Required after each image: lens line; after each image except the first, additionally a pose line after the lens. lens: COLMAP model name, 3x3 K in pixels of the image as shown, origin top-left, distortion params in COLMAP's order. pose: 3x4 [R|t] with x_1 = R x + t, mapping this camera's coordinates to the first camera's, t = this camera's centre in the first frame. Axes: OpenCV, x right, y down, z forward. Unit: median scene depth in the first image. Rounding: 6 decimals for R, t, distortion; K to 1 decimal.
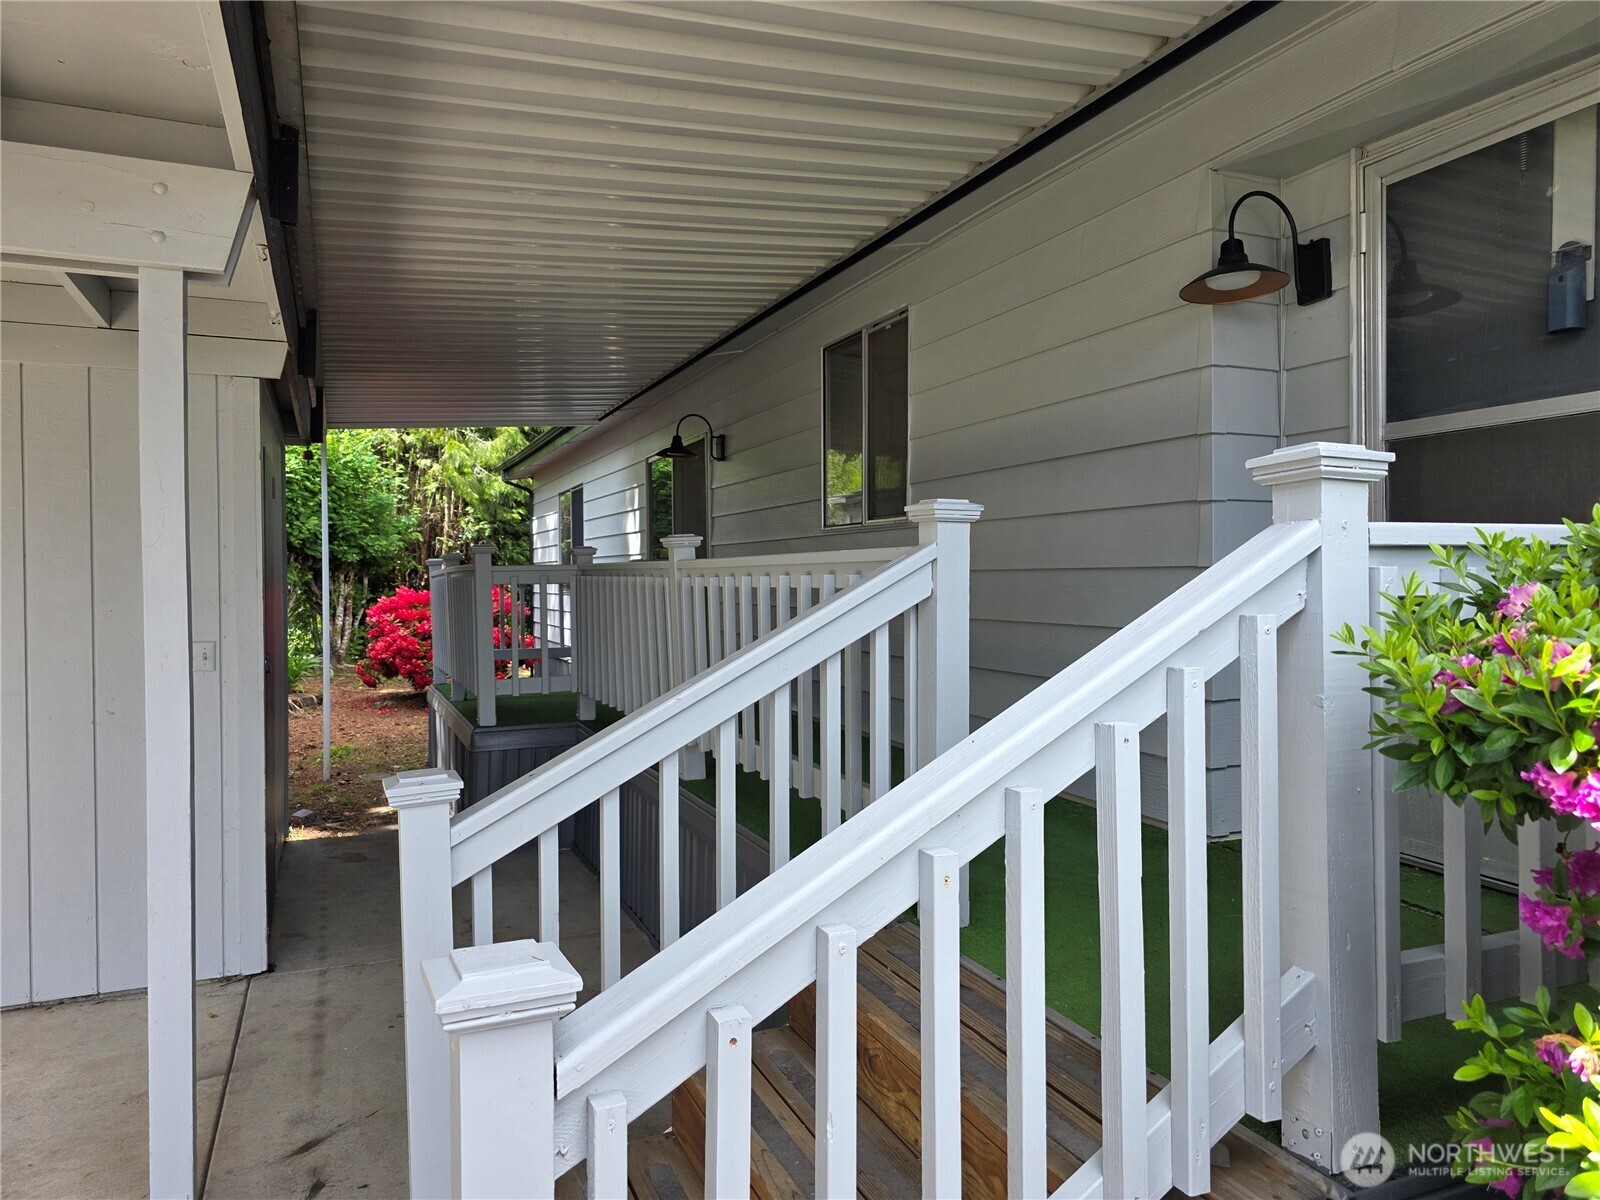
lens RADIAL K [[1071.9, 0, 804.9], [0, 1071.9, 583.8], [0, 0, 1]] dist [0.056544, -0.046022]
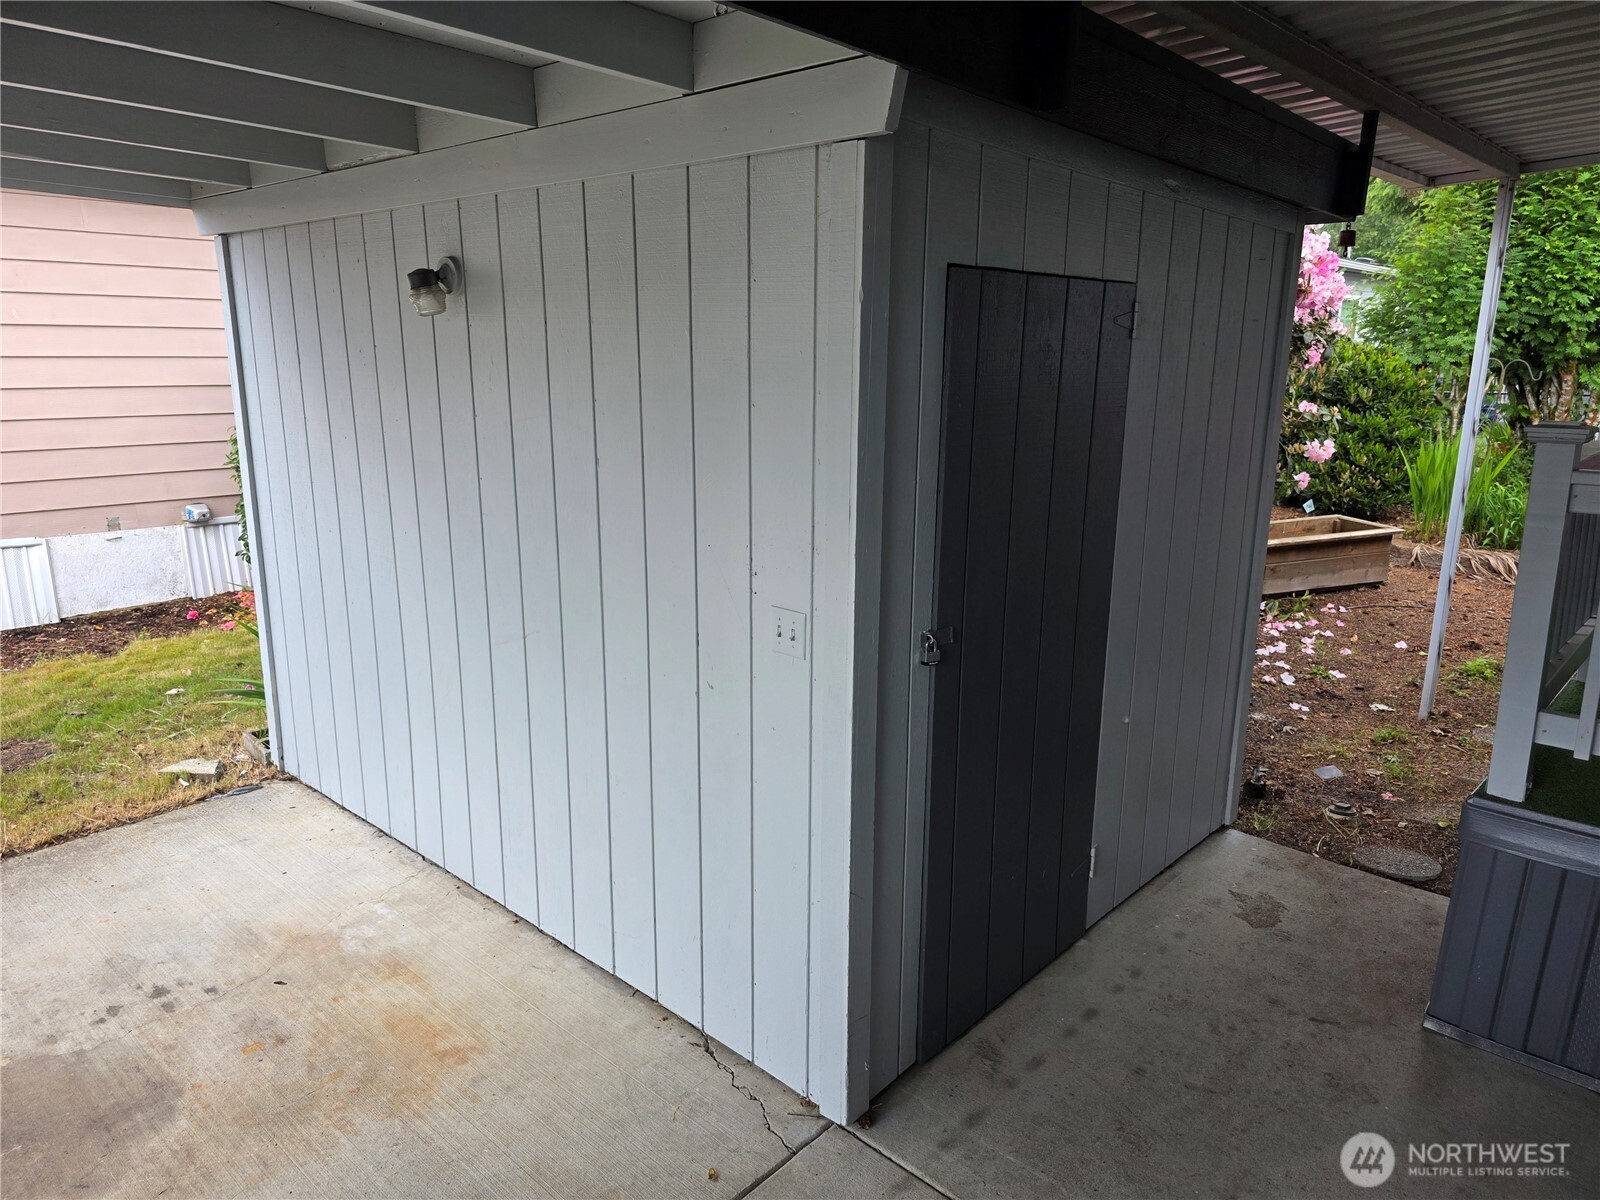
lens RADIAL K [[1071.9, 0, 806.8], [0, 1071.9, 606.6], [0, 0, 1]] dist [0.056544, -0.046022]
pose [[0.404136, 0.221016, -0.887596, -0.002193], [-0.012865, 0.971647, 0.236088, -0.051881], [0.914608, -0.083993, 0.395521, 0.417948]]
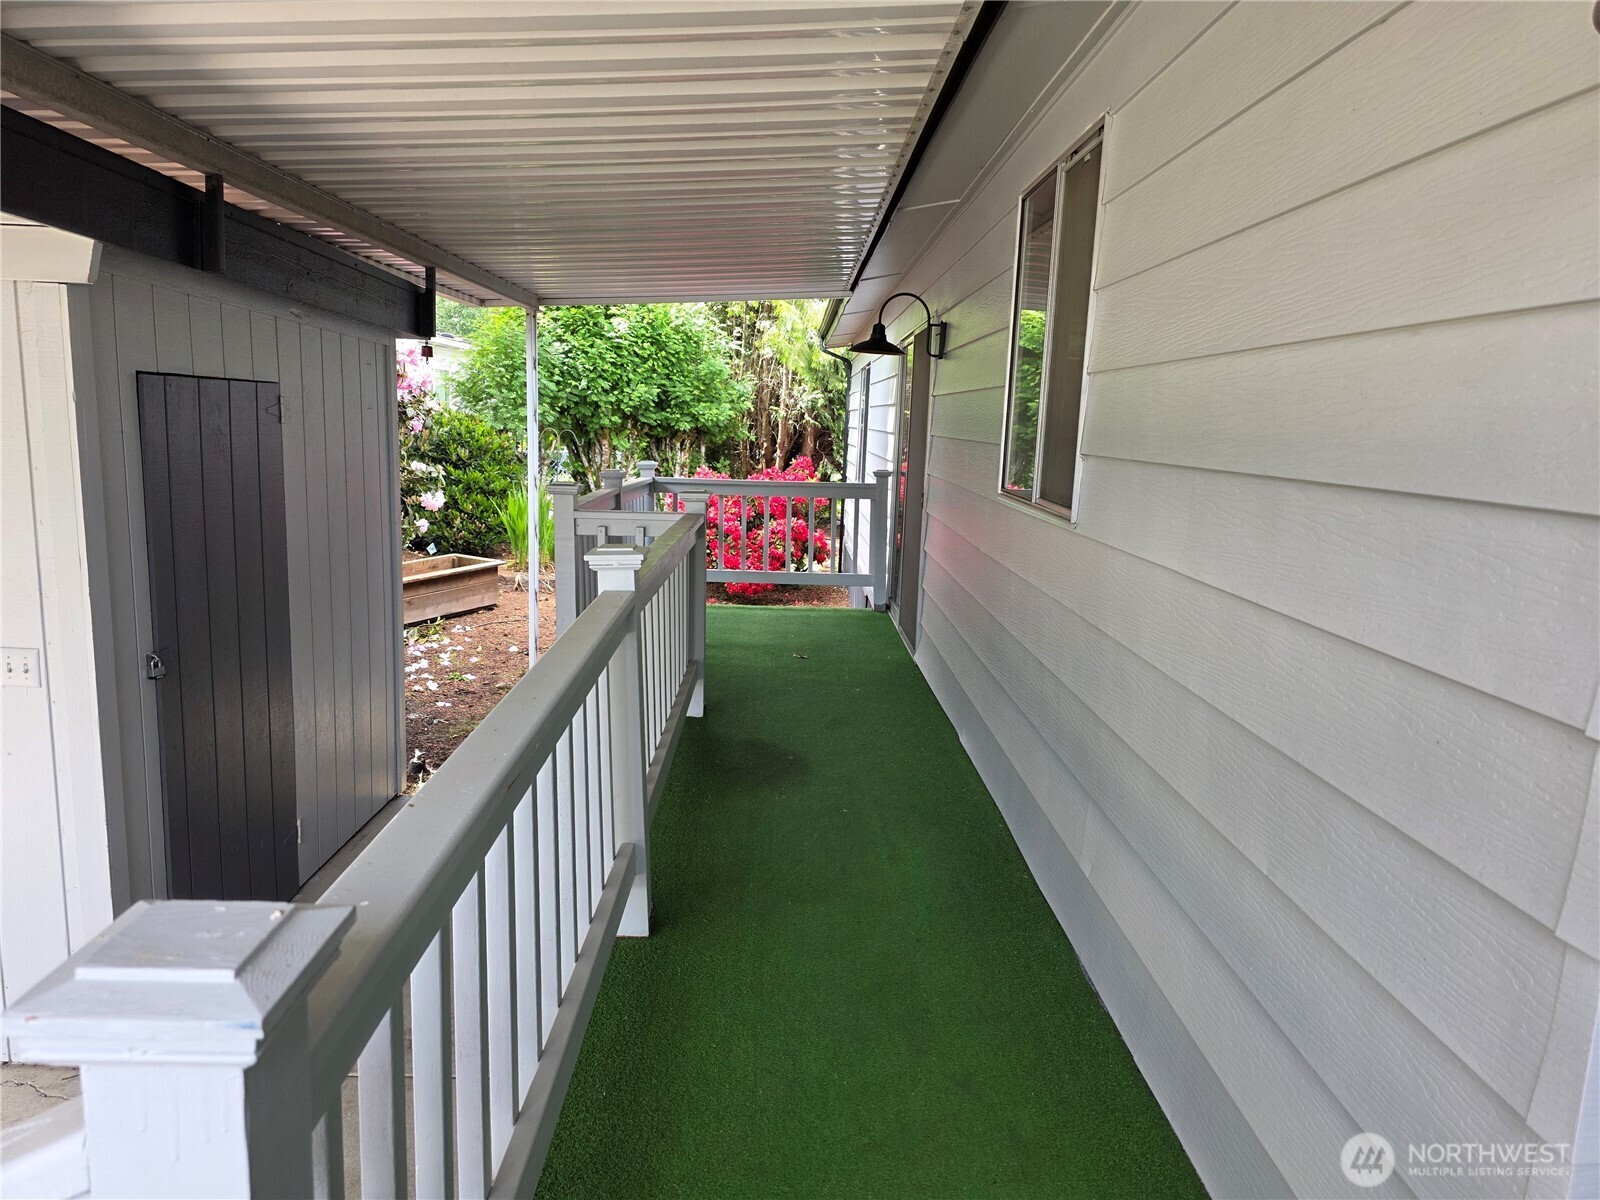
lens RADIAL K [[1071.9, 0, 812.5], [0, 1071.9, 602.5], [0, 0, 1]] dist [0.056544, -0.046022]
pose [[0.926911, 0.101518, -0.361289, 0.119949], [-0.043912, 0.985443, 0.164239, -0.068525], [0.372702, -0.136370, 0.917876, 0.283116]]
